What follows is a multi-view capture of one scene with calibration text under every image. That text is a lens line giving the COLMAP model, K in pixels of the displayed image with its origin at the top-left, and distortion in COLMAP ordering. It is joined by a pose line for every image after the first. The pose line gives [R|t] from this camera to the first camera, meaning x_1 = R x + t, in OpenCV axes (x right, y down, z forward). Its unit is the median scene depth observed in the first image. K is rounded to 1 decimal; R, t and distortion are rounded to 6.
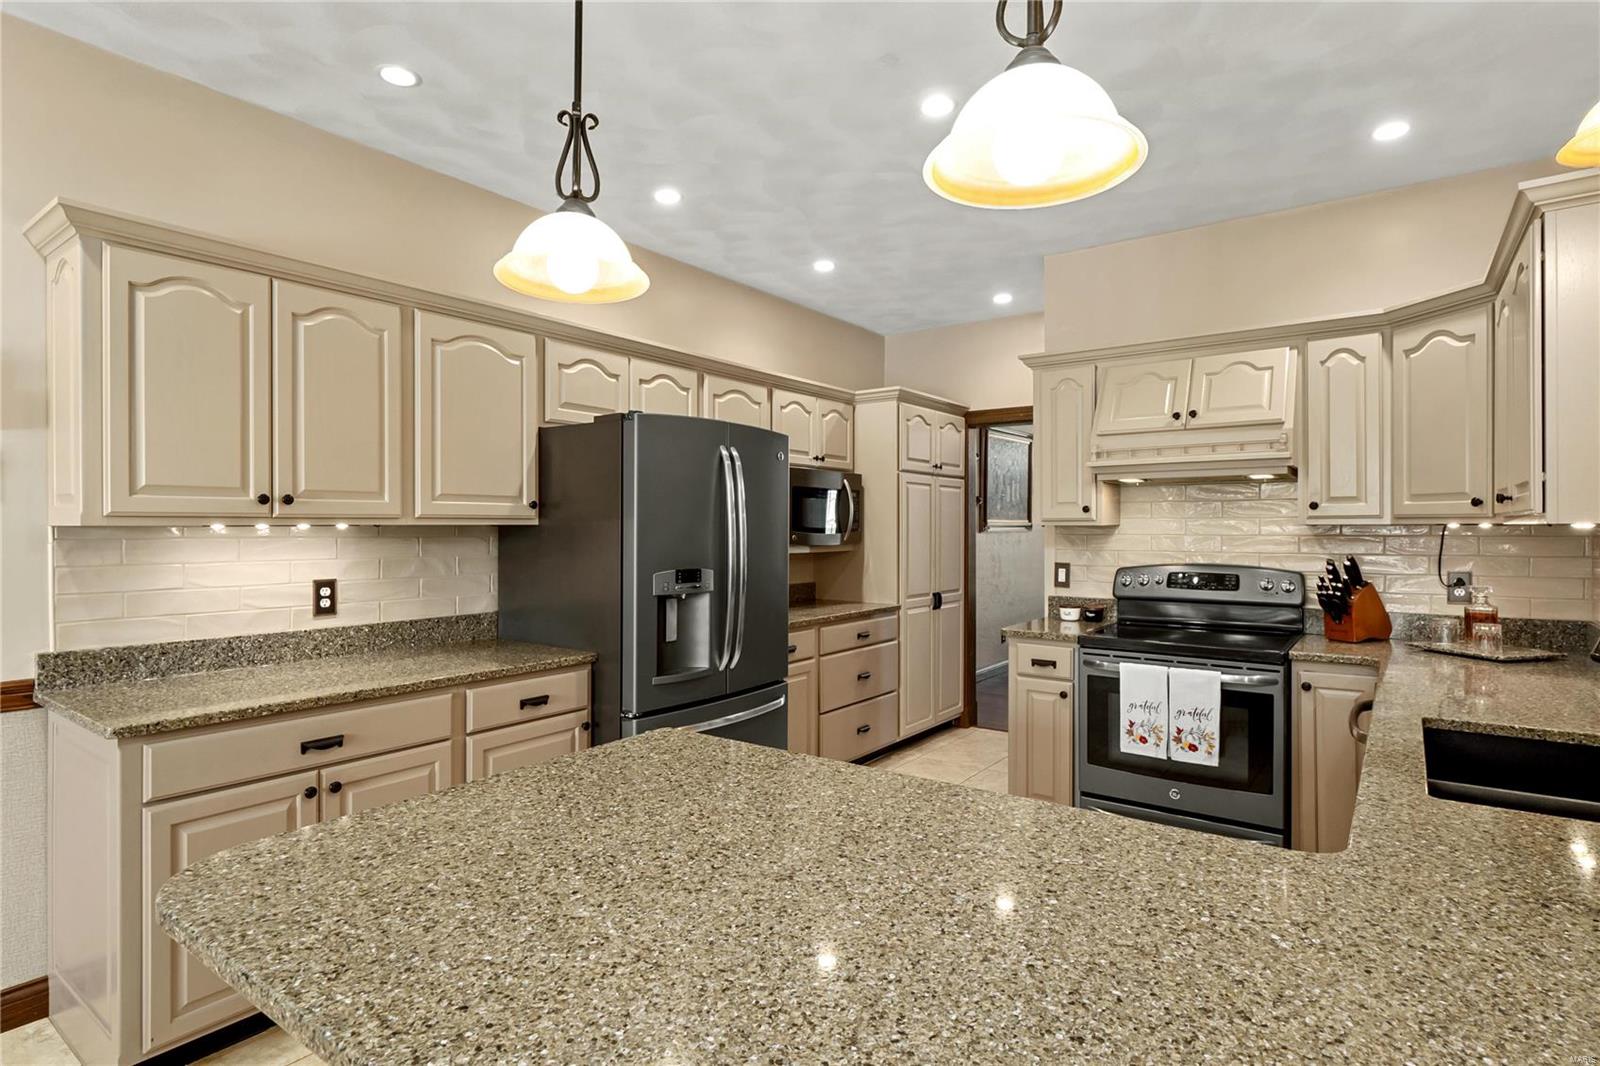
lens RADIAL K [[821.0, 0, 791.8], [0, 821.0, 528.4], [0, 0, 1]] dist [-0.001509, -0.002996]
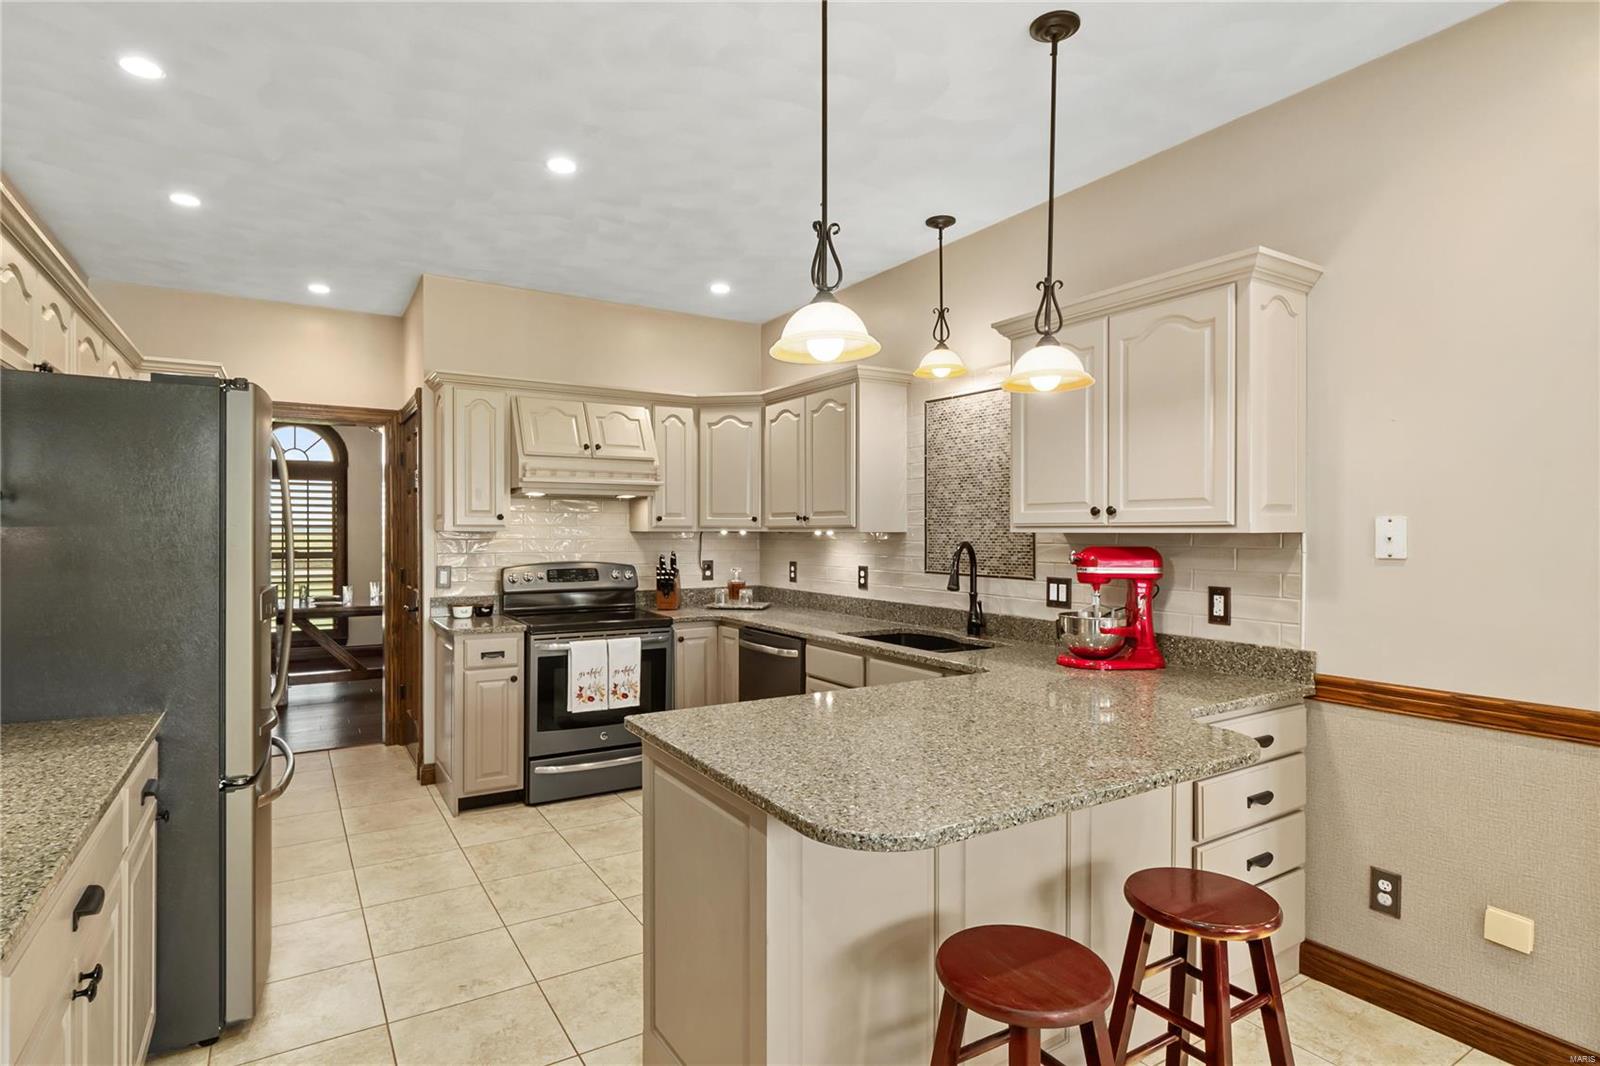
lens RADIAL K [[821.0, 0, 787.8], [0, 821.0, 539.8], [0, 0, 1]] dist [-0.001509, -0.002996]
pose [[0.381499, -0.005604, 0.924352, -0.656698], [-0.001154, 0.999978, 0.006538, 0.000397], [-0.924369, -0.003561, 0.381484, 0.233618]]
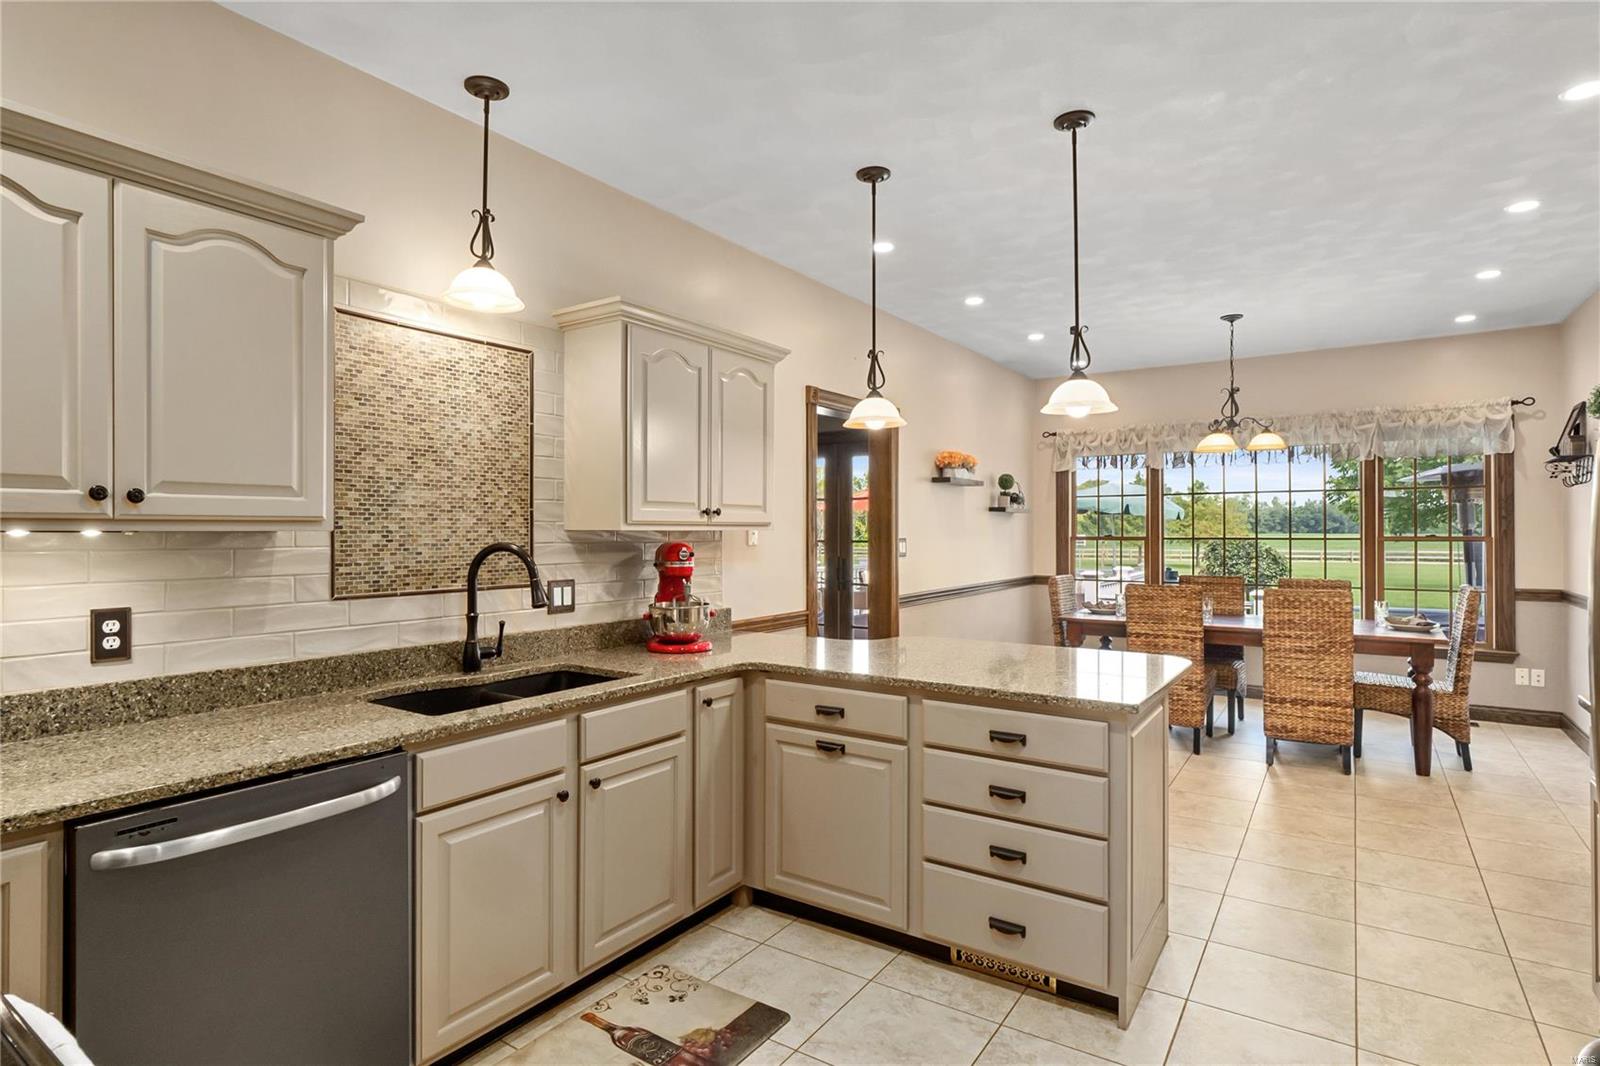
lens RADIAL K [[821.0, 0, 802.4], [0, 821.0, 522.3], [0, 0, 1]] dist [-0.001509, -0.002996]
pose [[-0.999094, 0.000746, -0.042561, 0.230609], [0.001044, 0.999975, -0.006975, -0.005273], [0.042555, -0.007013, -0.999070, 1.313152]]
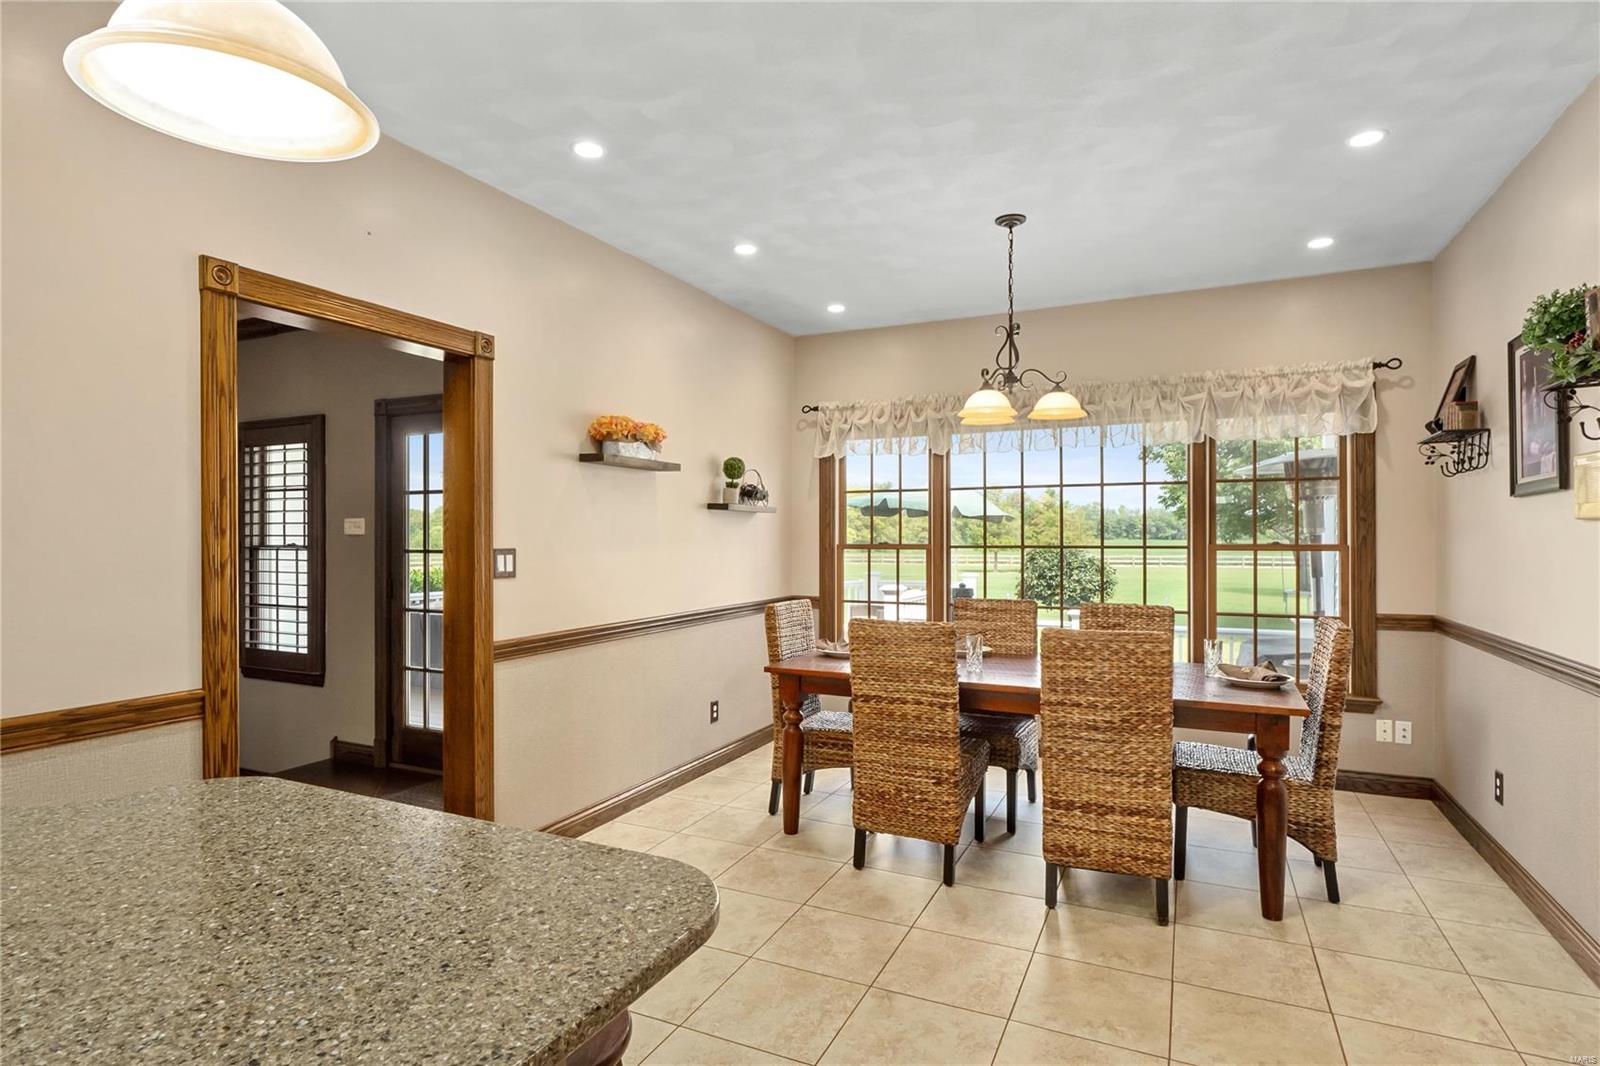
lens RADIAL K [[821.0, 0, 800.6], [0, 821.0, 528.2], [0, 0, 1]] dist [-0.001509, -0.002996]
pose [[-0.981551, -0.001438, -0.191194, -0.234494], [0.000074, 0.999969, -0.007900, -0.000913], [0.191199, -0.007769, -0.981520, 0.708943]]
